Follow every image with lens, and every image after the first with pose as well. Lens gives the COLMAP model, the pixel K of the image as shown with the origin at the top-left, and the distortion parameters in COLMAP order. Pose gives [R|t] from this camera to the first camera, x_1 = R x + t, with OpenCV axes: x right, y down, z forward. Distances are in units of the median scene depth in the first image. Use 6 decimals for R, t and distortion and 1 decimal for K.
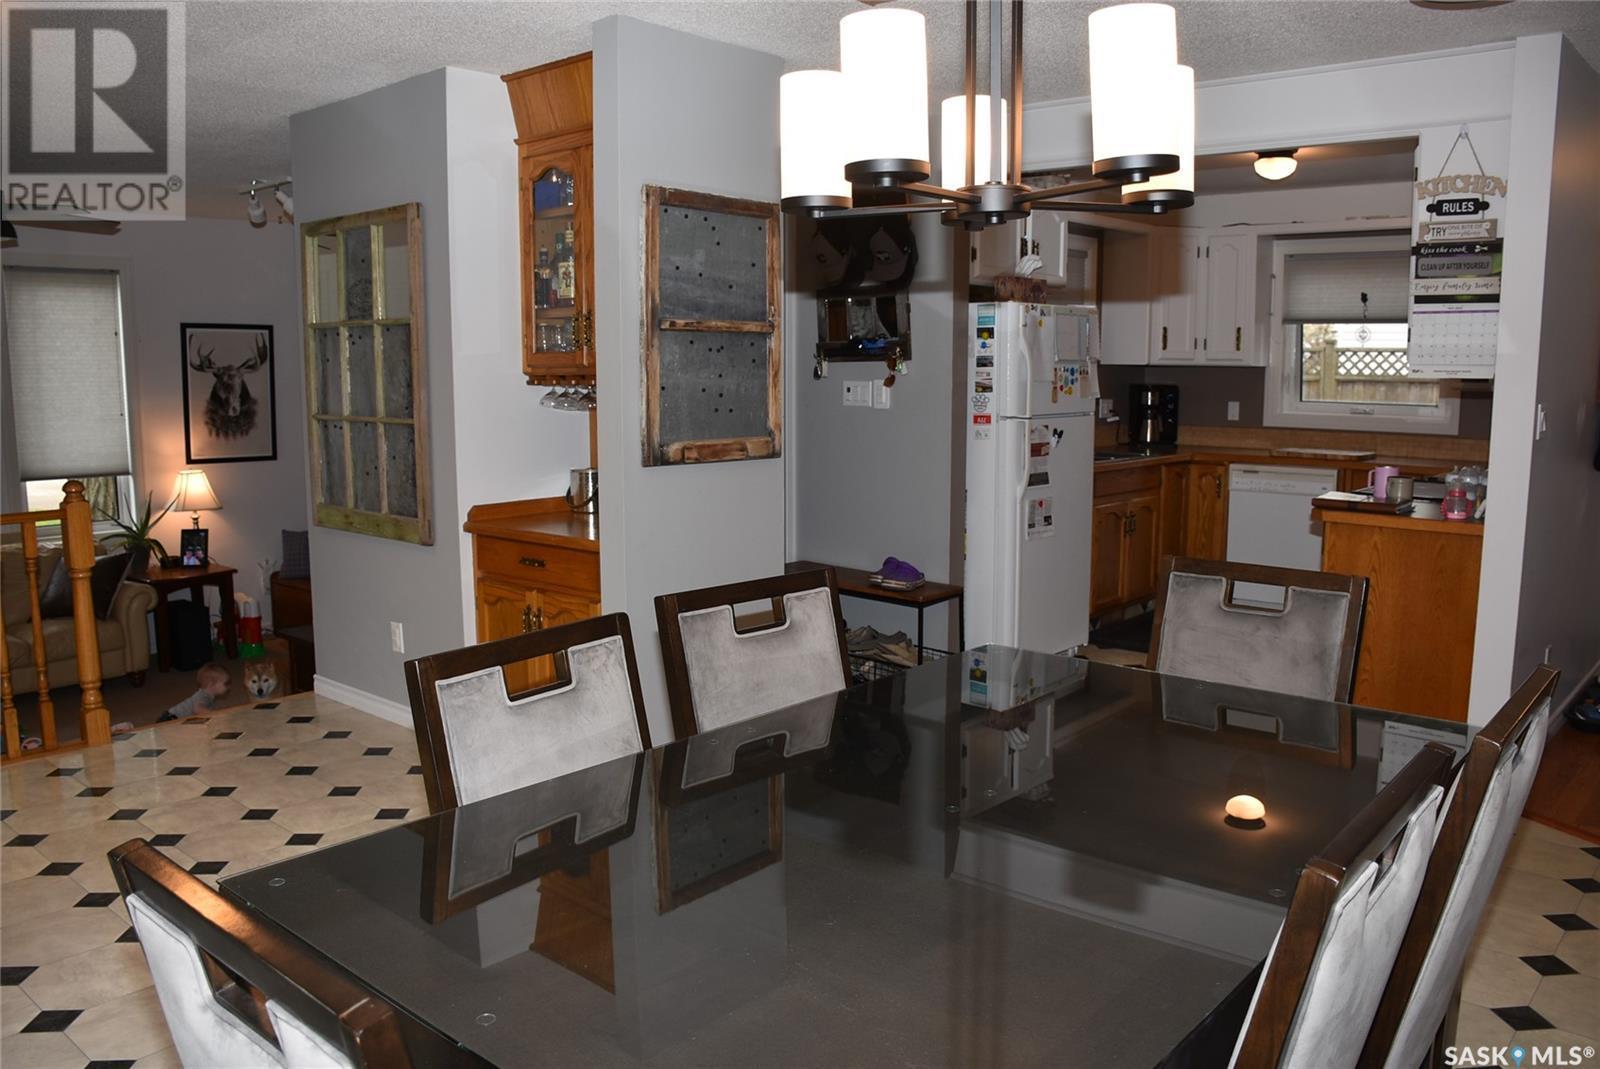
lens RADIAL K [[1245.6, 0, 798.8], [0, 1245.6, 544.3], [0, 0, 1]] dist [-0.151179, 0.103779]
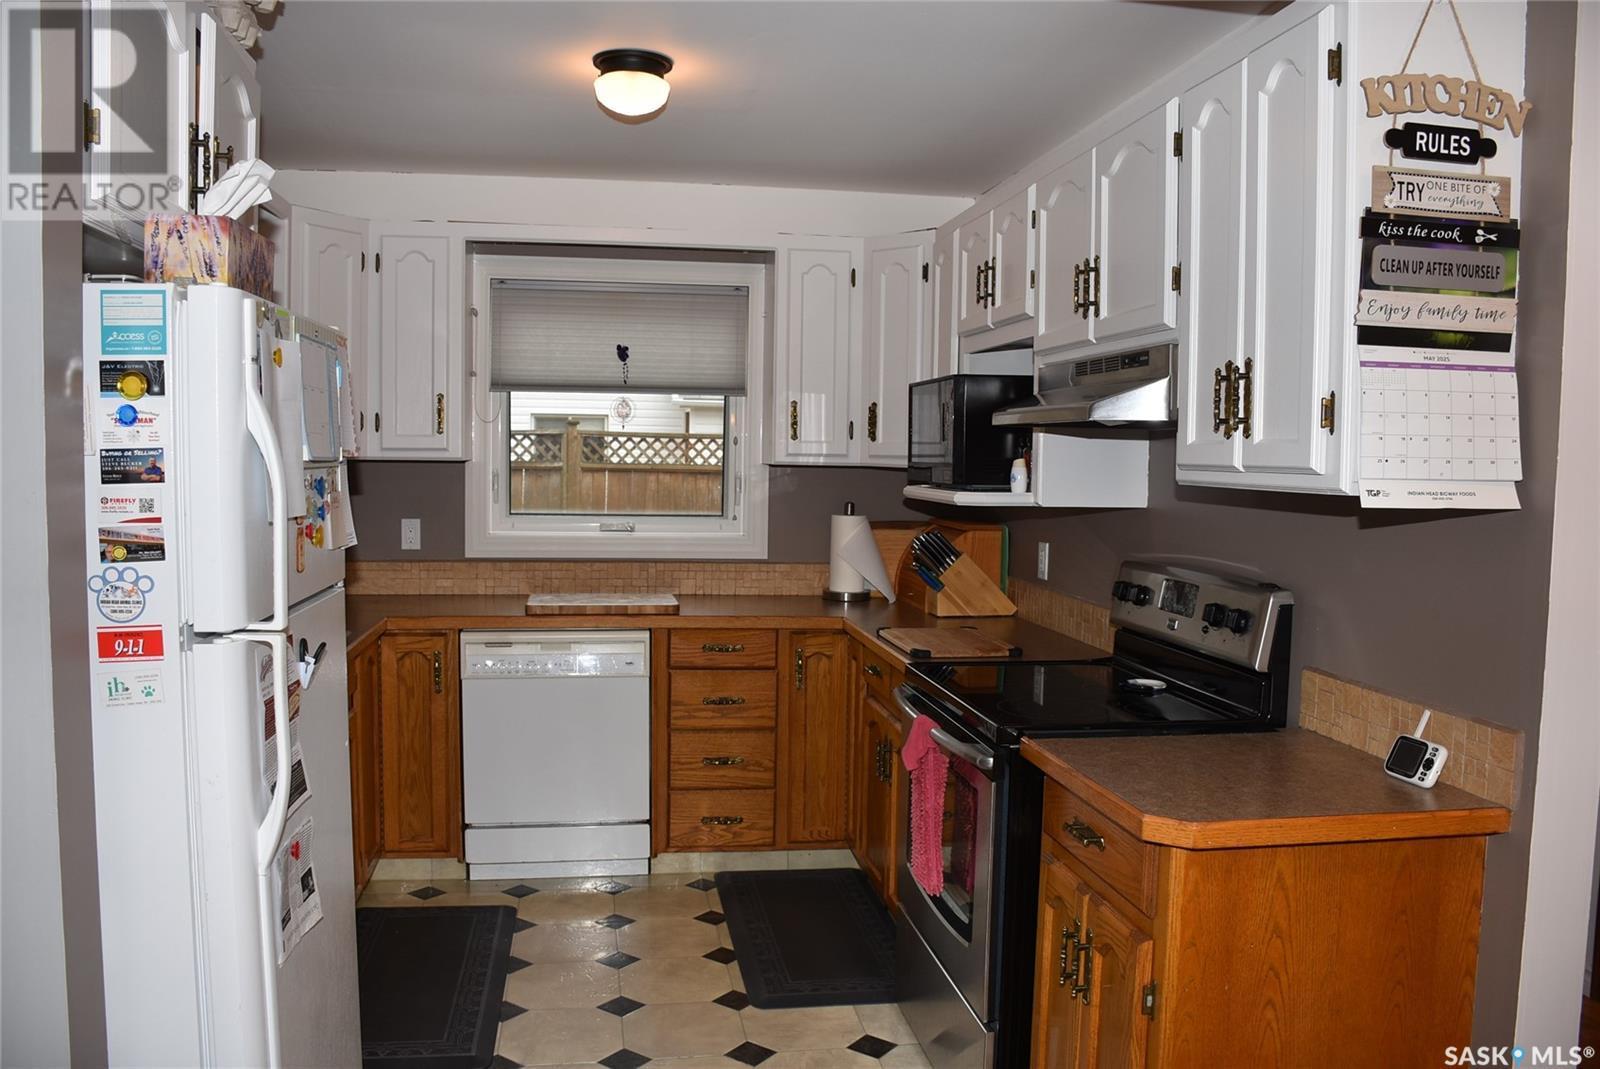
lens RADIAL K [[1245.6, 0, 798.8], [0, 1245.6, 544.3], [0, 0, 1]] dist [-0.151179, 0.103779]
pose [[0.635808, -0.046368, 0.770453, 0.015320], [0.097247, 0.995052, -0.020367, -0.084246], [-0.765696, 0.087874, 0.637171, 0.541271]]
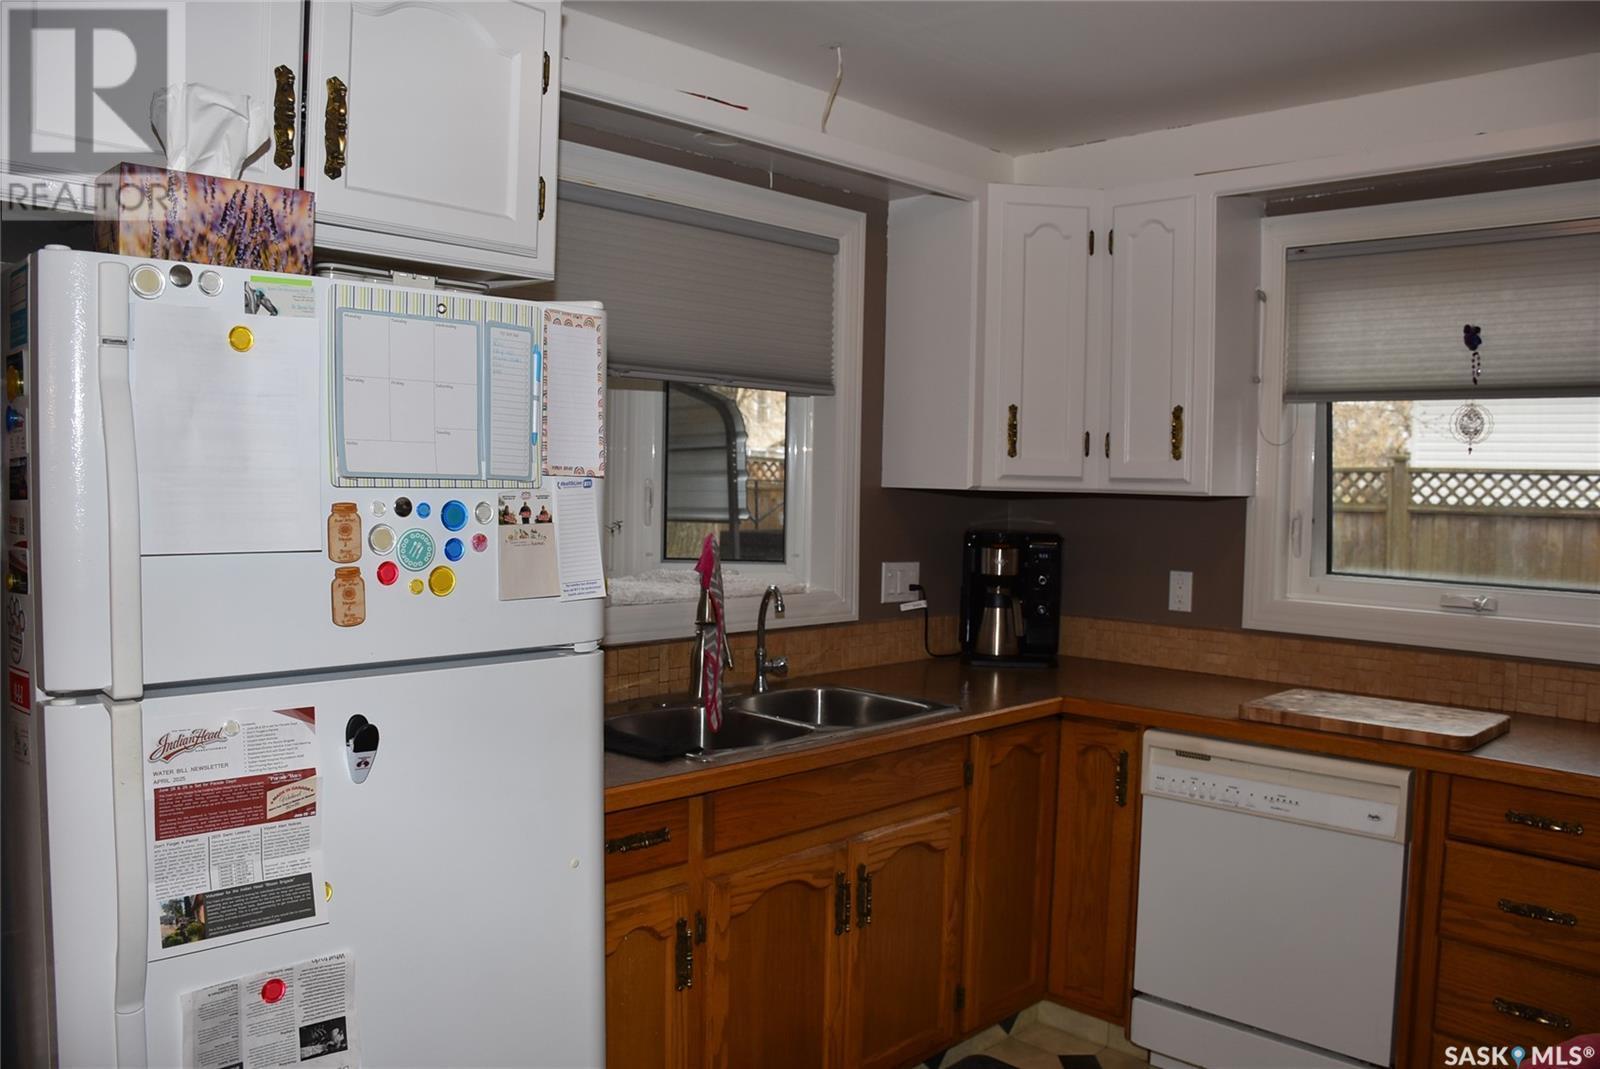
lens RADIAL K [[1245.6, 0, 798.8], [0, 1245.6, 544.3], [0, 0, 1]] dist [-0.151179, 0.103779]
pose [[0.998308, 0.021700, -0.053942, 0.271201], [-0.026584, 0.995445, -0.091555, -0.092352], [0.051709, 0.092835, 0.994338, 0.607805]]
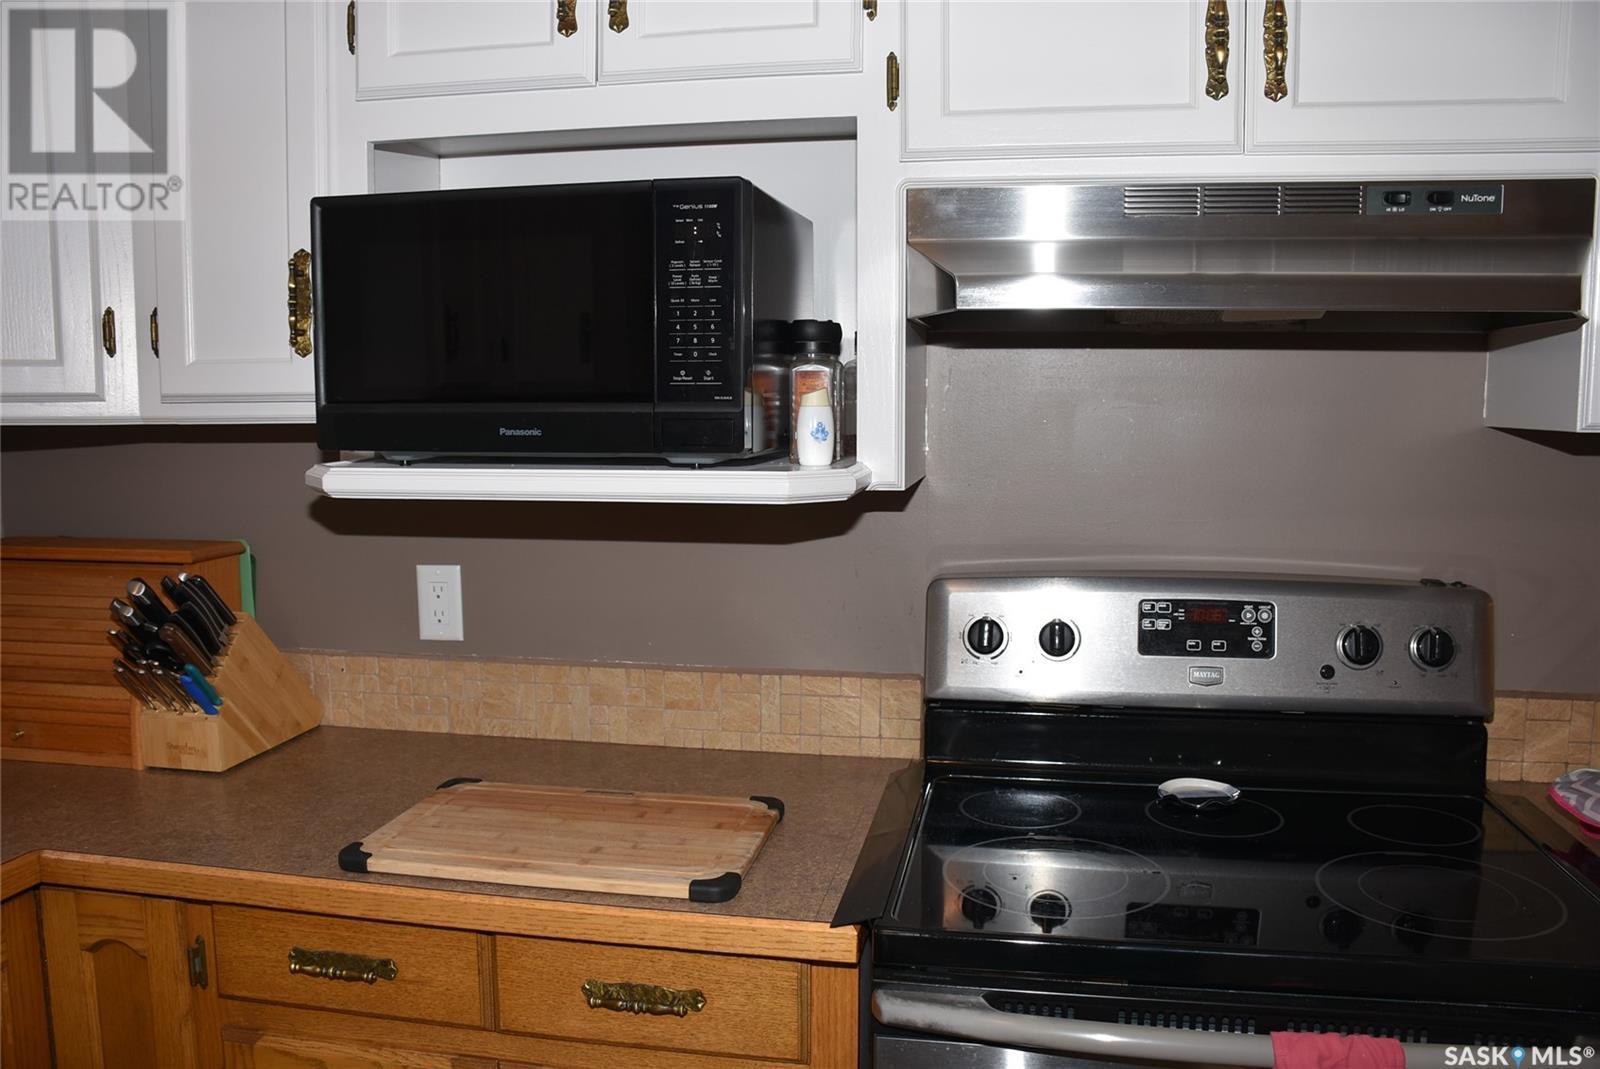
lens RADIAL K [[1245.6, 0, 798.8], [0, 1245.6, 544.3], [0, 0, 1]] dist [-0.151179, 0.103779]
pose [[-0.511342, -0.099066, 0.853648, 0.264866], [0.123581, 0.974533, 0.187121, -0.135845], [-0.850445, 0.201177, -0.486076, 0.905600]]
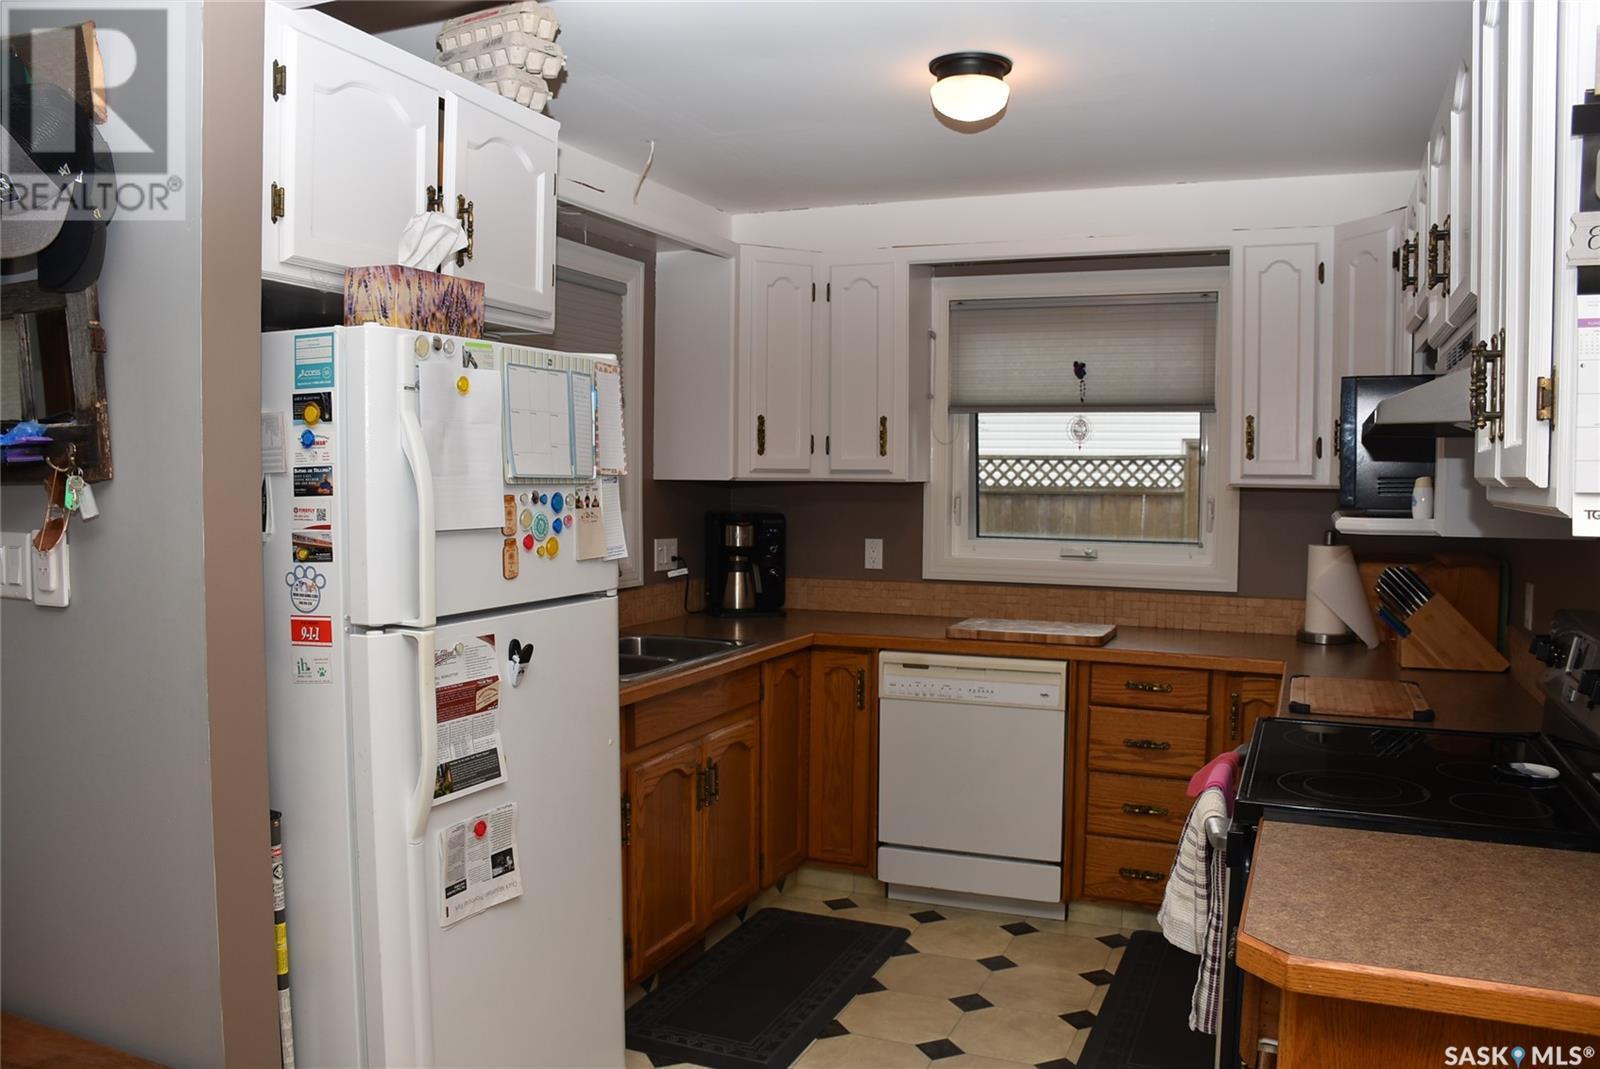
lens RADIAL K [[1245.6, 0, 798.8], [0, 1245.6, 544.3], [0, 0, 1]] dist [-0.151179, 0.103779]
pose [[0.948603, -0.011346, 0.316266, 0.140433], [0.039008, 0.995928, -0.081273, -0.074129], [-0.314056, 0.089432, 0.945183, 0.482359]]
